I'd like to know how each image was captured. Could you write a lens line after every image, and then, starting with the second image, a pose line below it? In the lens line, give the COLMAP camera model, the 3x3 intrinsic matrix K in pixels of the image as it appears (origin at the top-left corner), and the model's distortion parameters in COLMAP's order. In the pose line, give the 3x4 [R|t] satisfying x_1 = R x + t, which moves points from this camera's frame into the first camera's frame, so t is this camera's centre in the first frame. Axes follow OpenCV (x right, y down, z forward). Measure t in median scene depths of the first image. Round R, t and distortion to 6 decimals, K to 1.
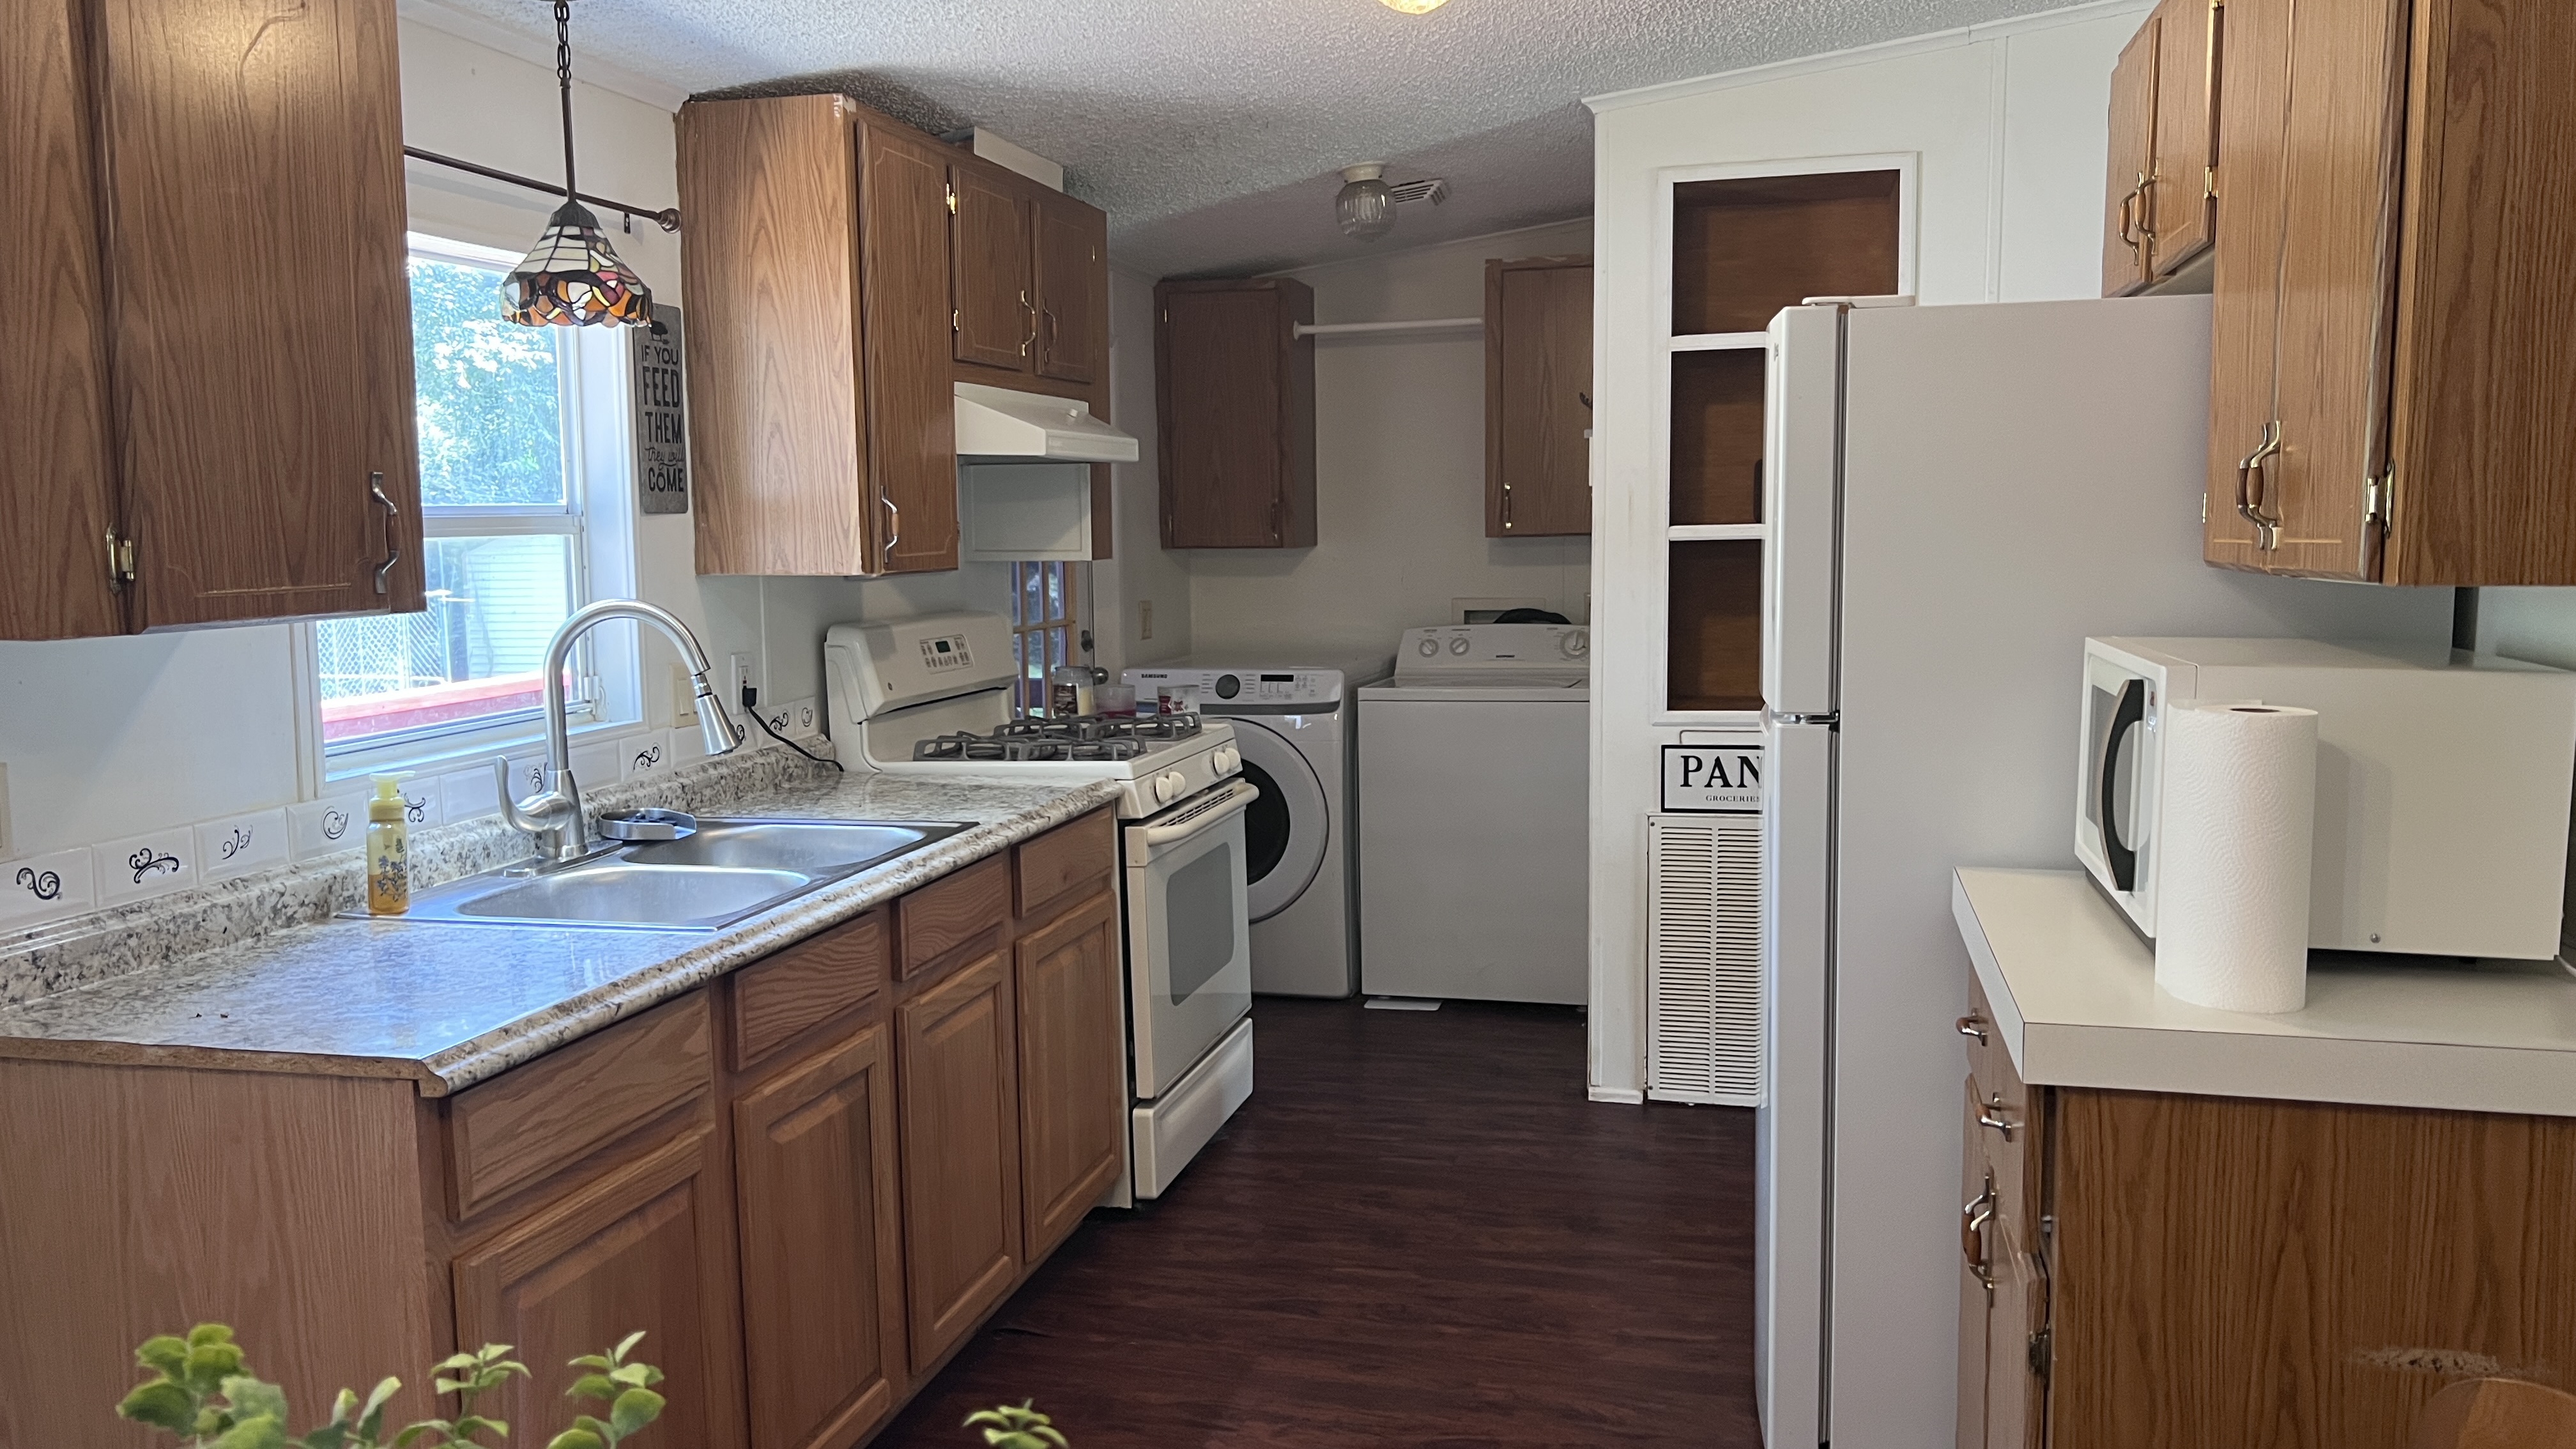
lens RADIAL K [[1960.3, 0, 1288.0], [0, 1960.3, 724.5], [0, 0, 1]] dist [0.014750, 0.000912]
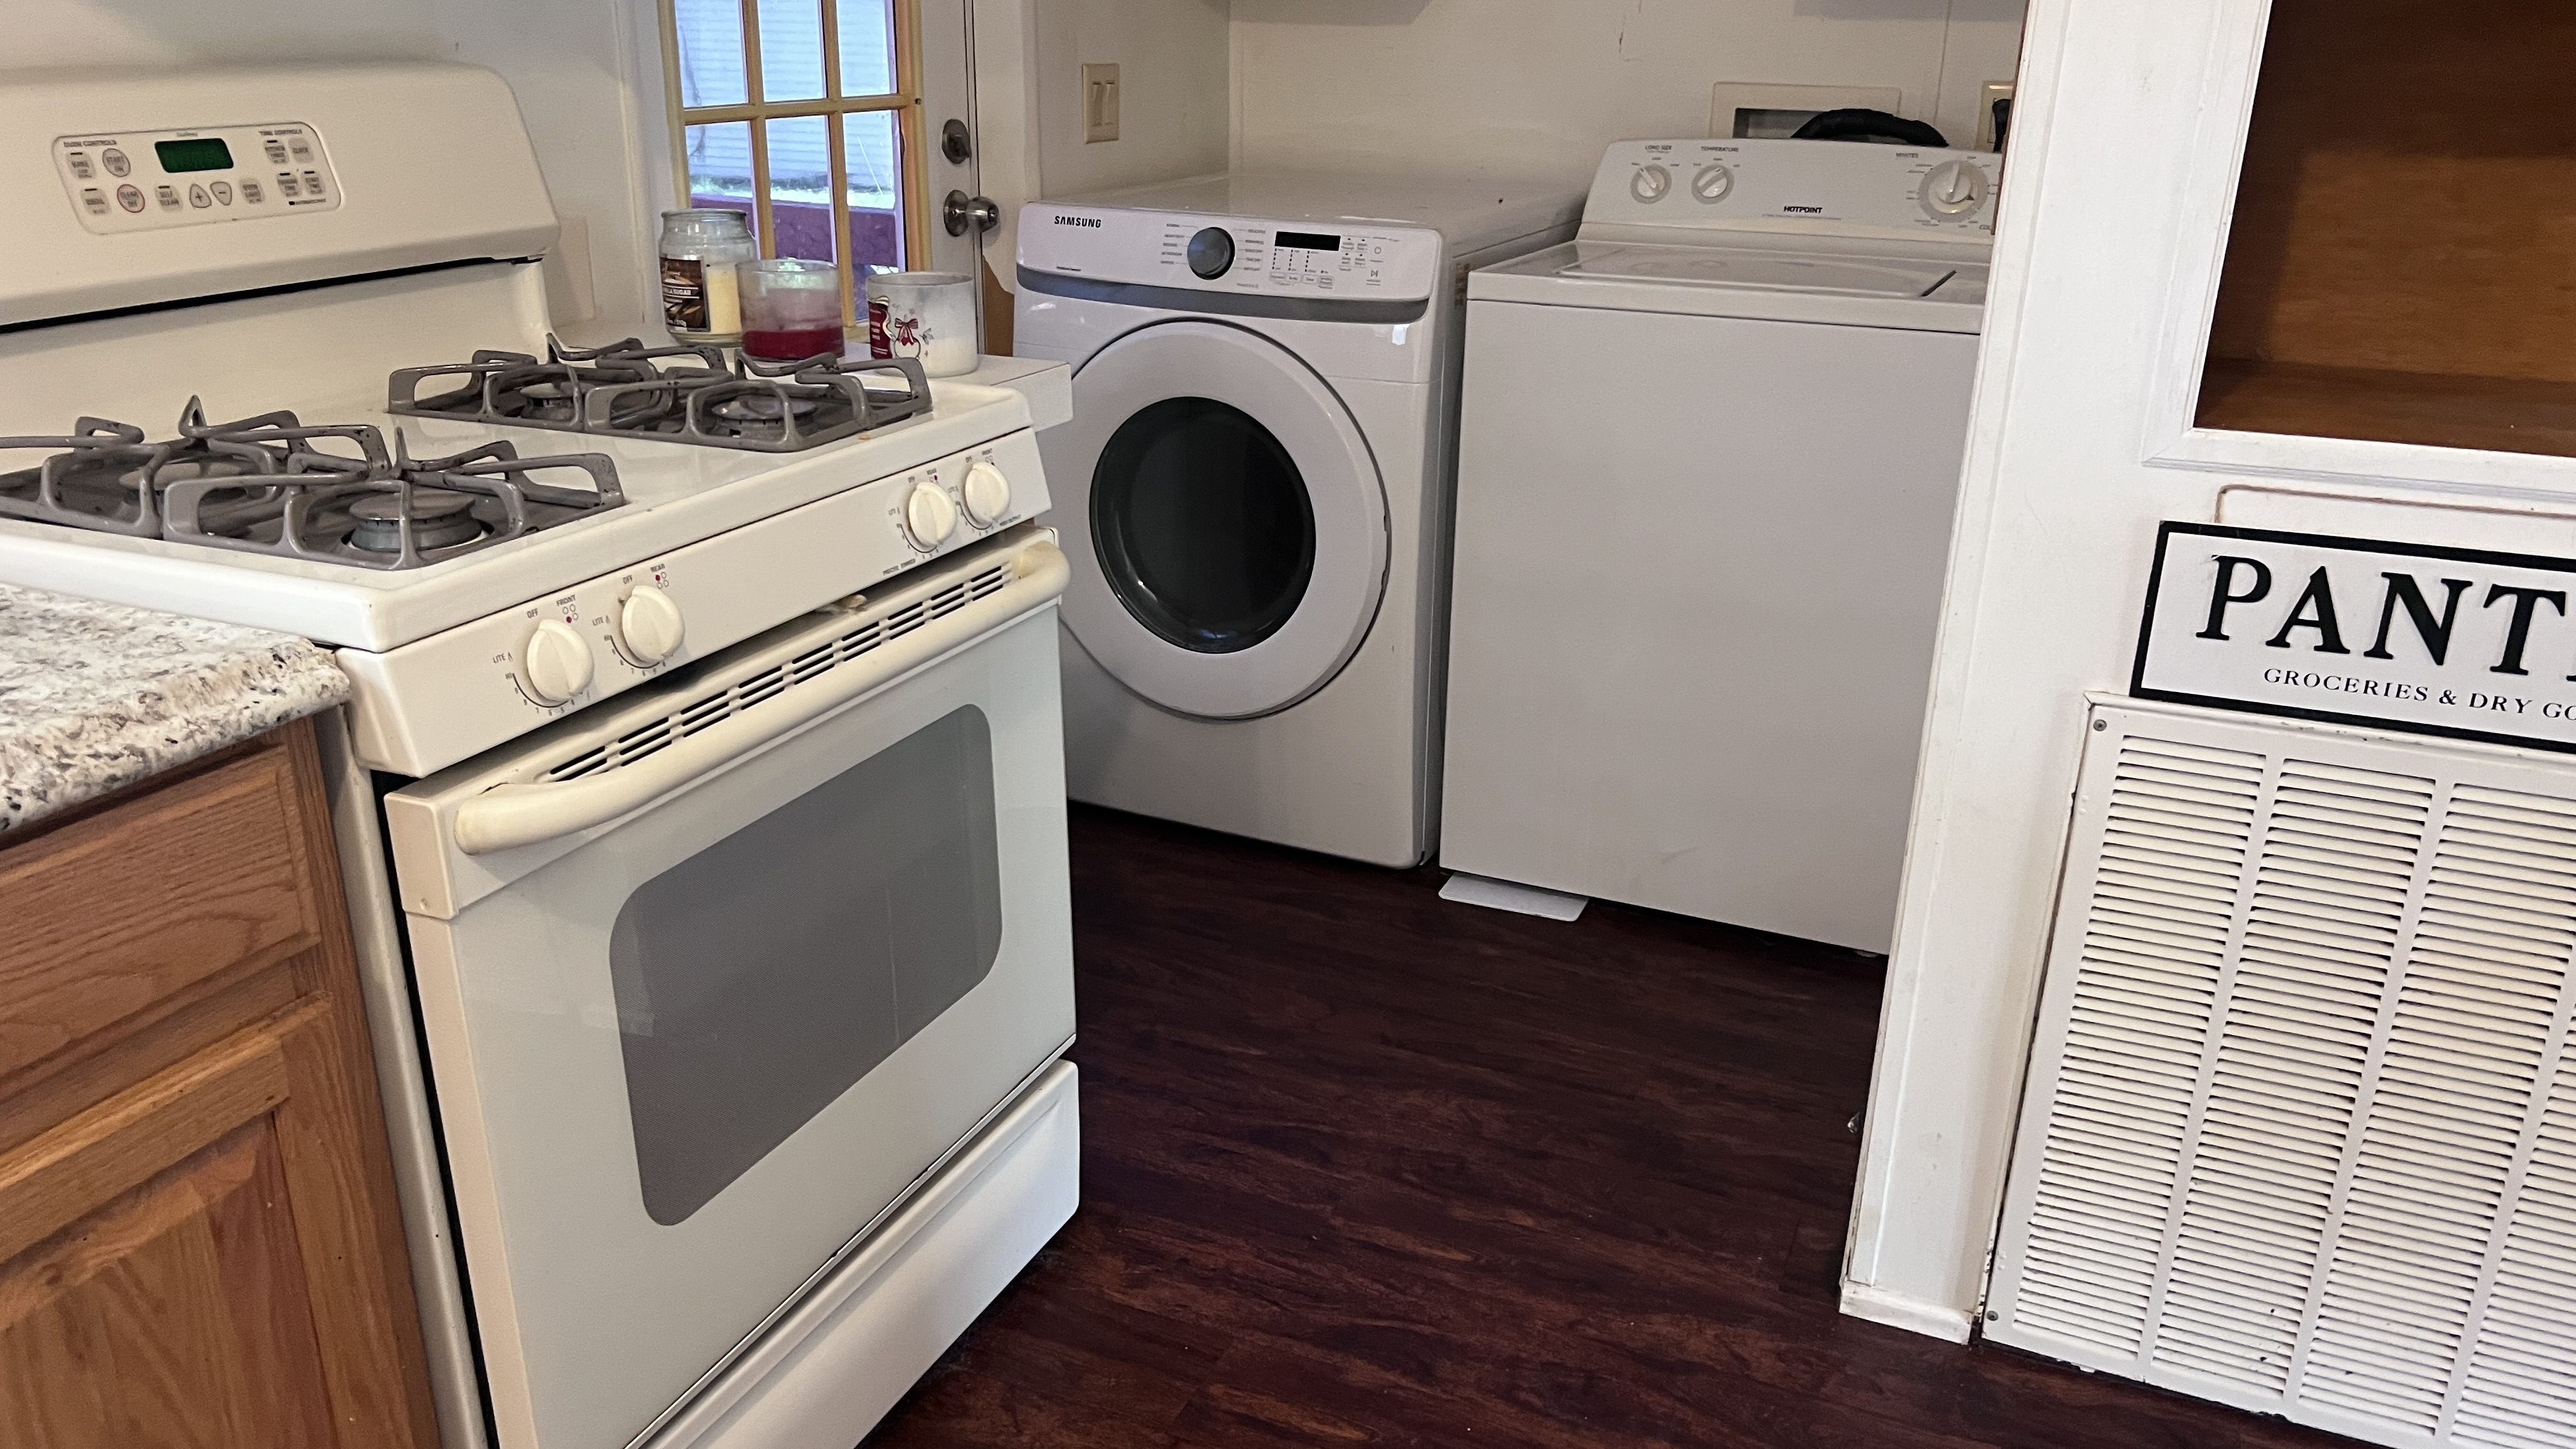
lens RADIAL K [[1972.3, 0, 1289.7], [0, 1972.3, 772.1], [0, 0, 1]] dist [0.063947, -0.127413]
pose [[0.986154, 0.088543, -0.140218, 0.098904], [-0.047737, 0.961309, 0.271304, -0.042154], [0.158815, -0.260854, 0.952225, 0.695507]]
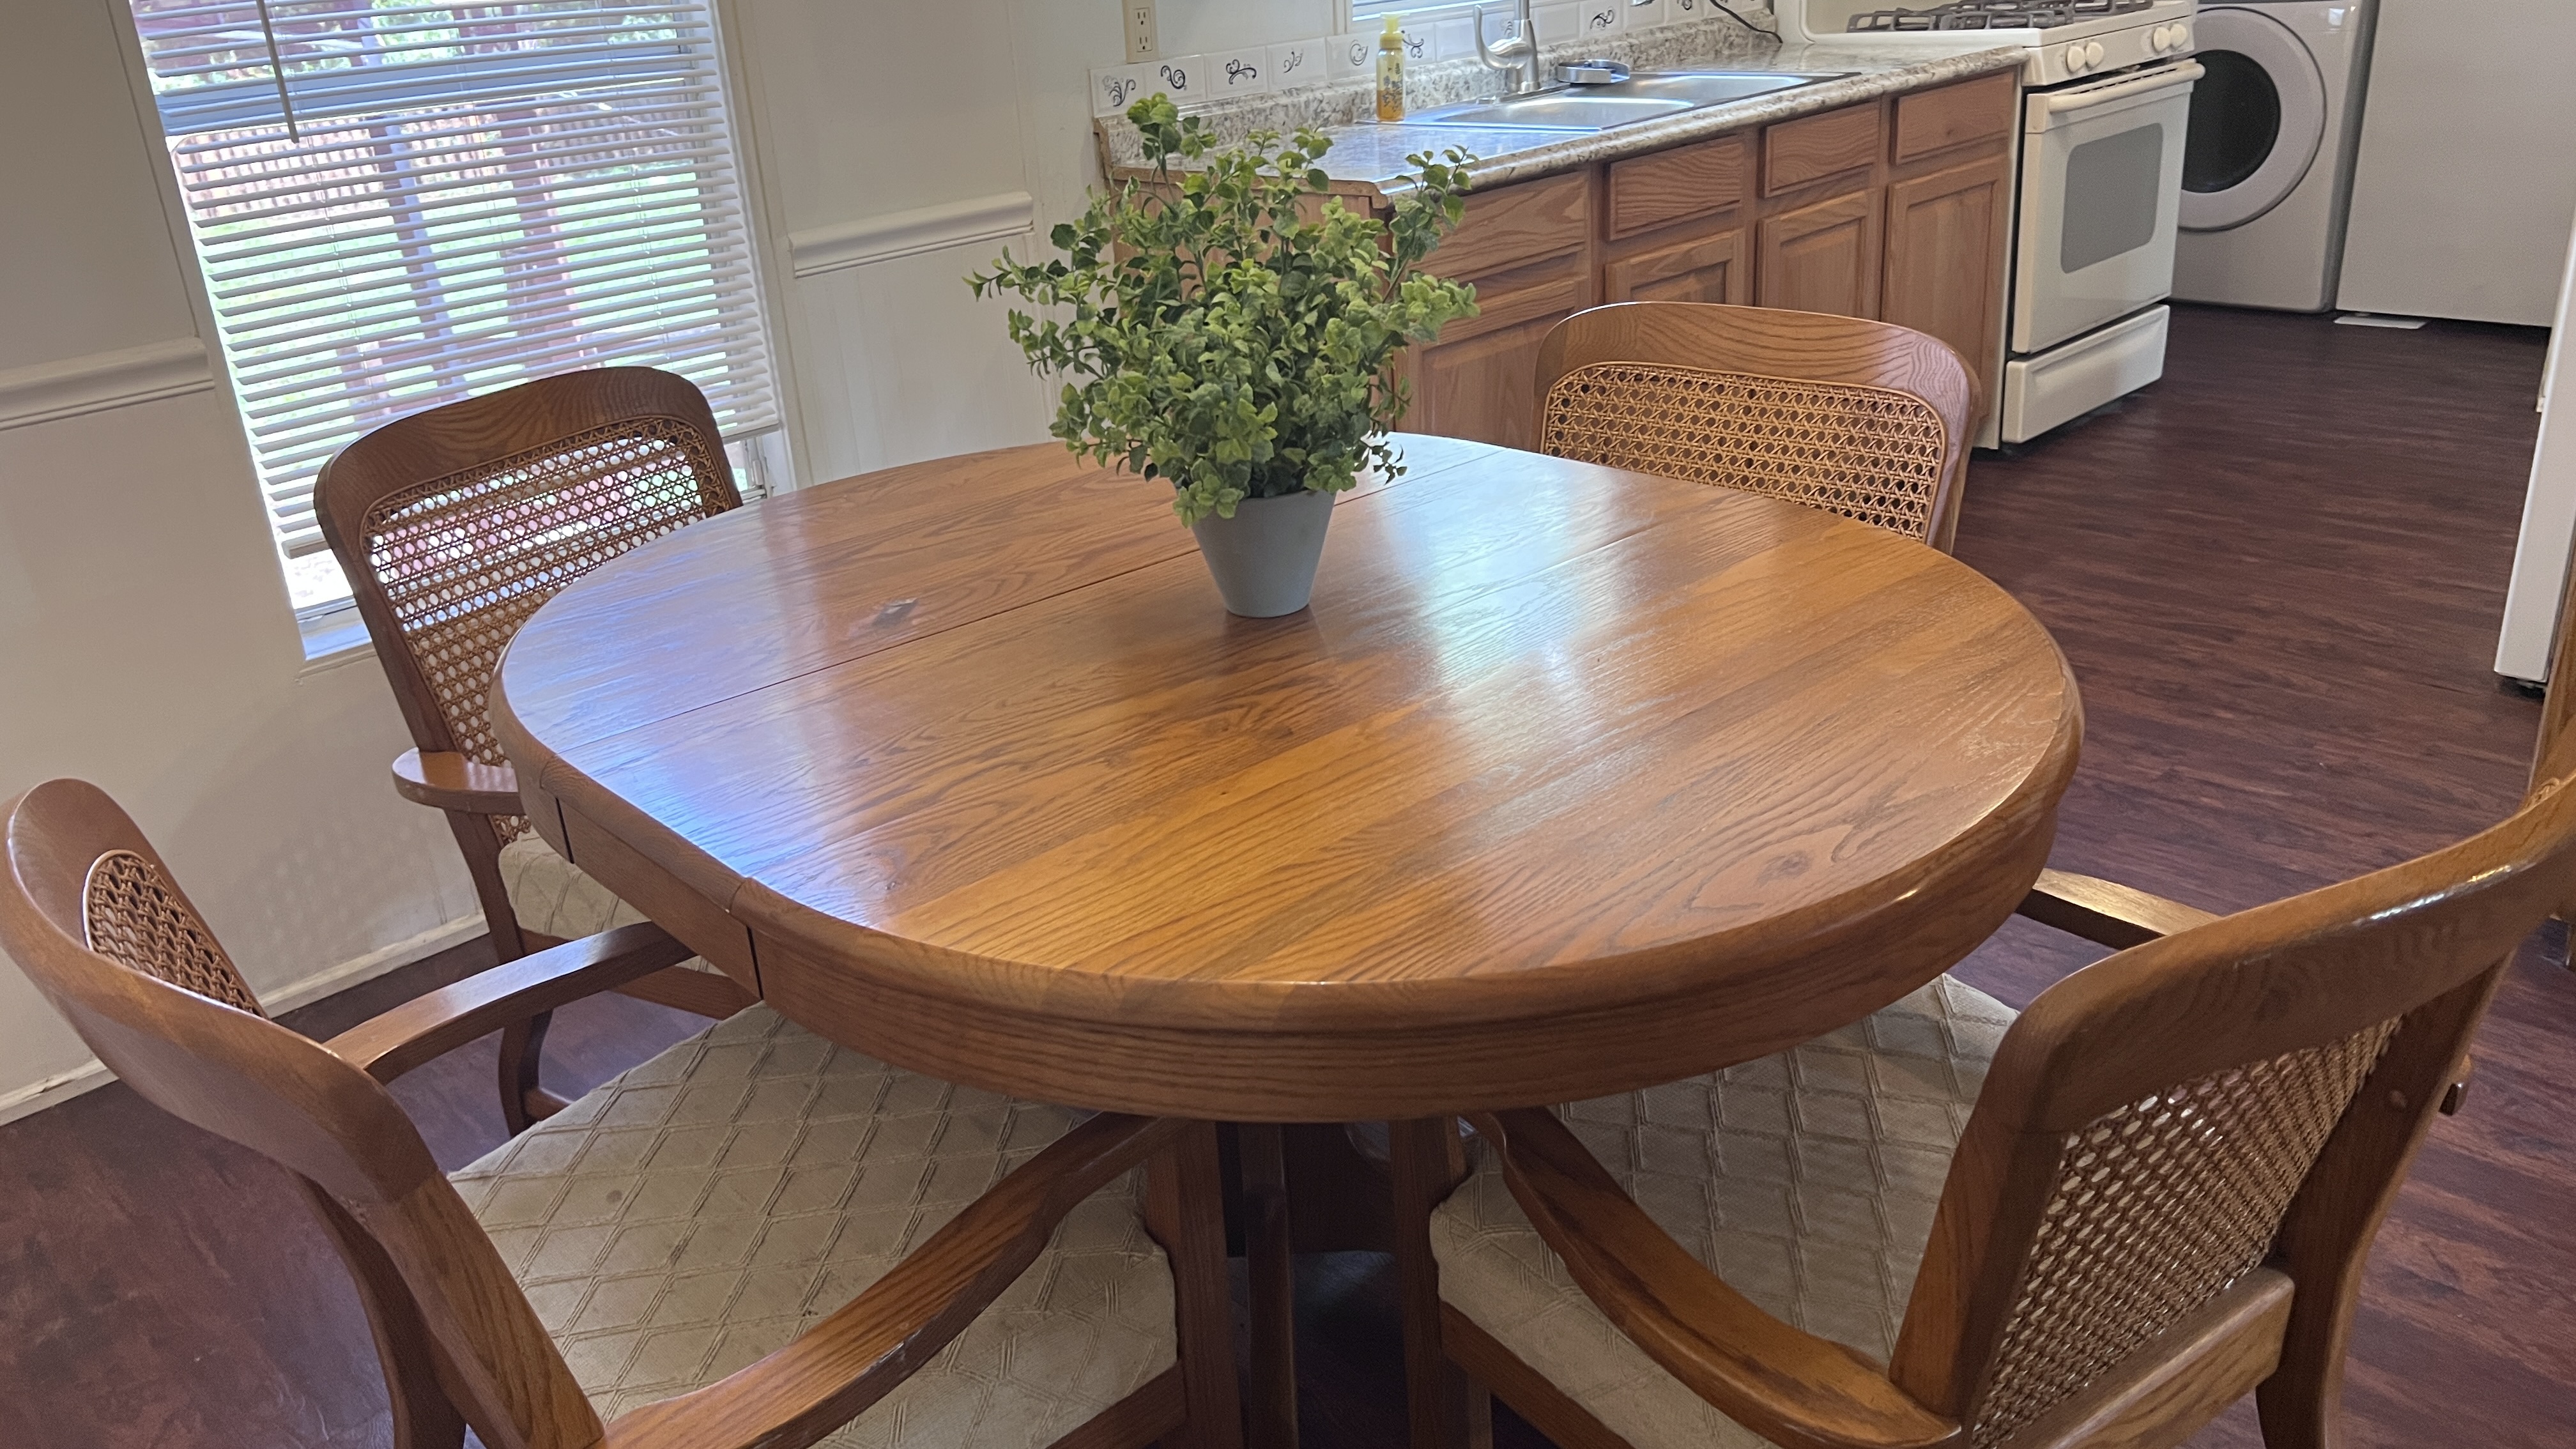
lens RADIAL K [[2026.7, 0, 1346.5], [0, 2026.7, 725.8], [0, 0, 1]] dist [0.050677, -0.000034]
pose [[0.873178, 0.156864, -0.461470, 0.157327], [-0.011973, 0.953413, 0.301431, 0.046735], [0.487255, -0.257677, 0.834377, -0.204208]]
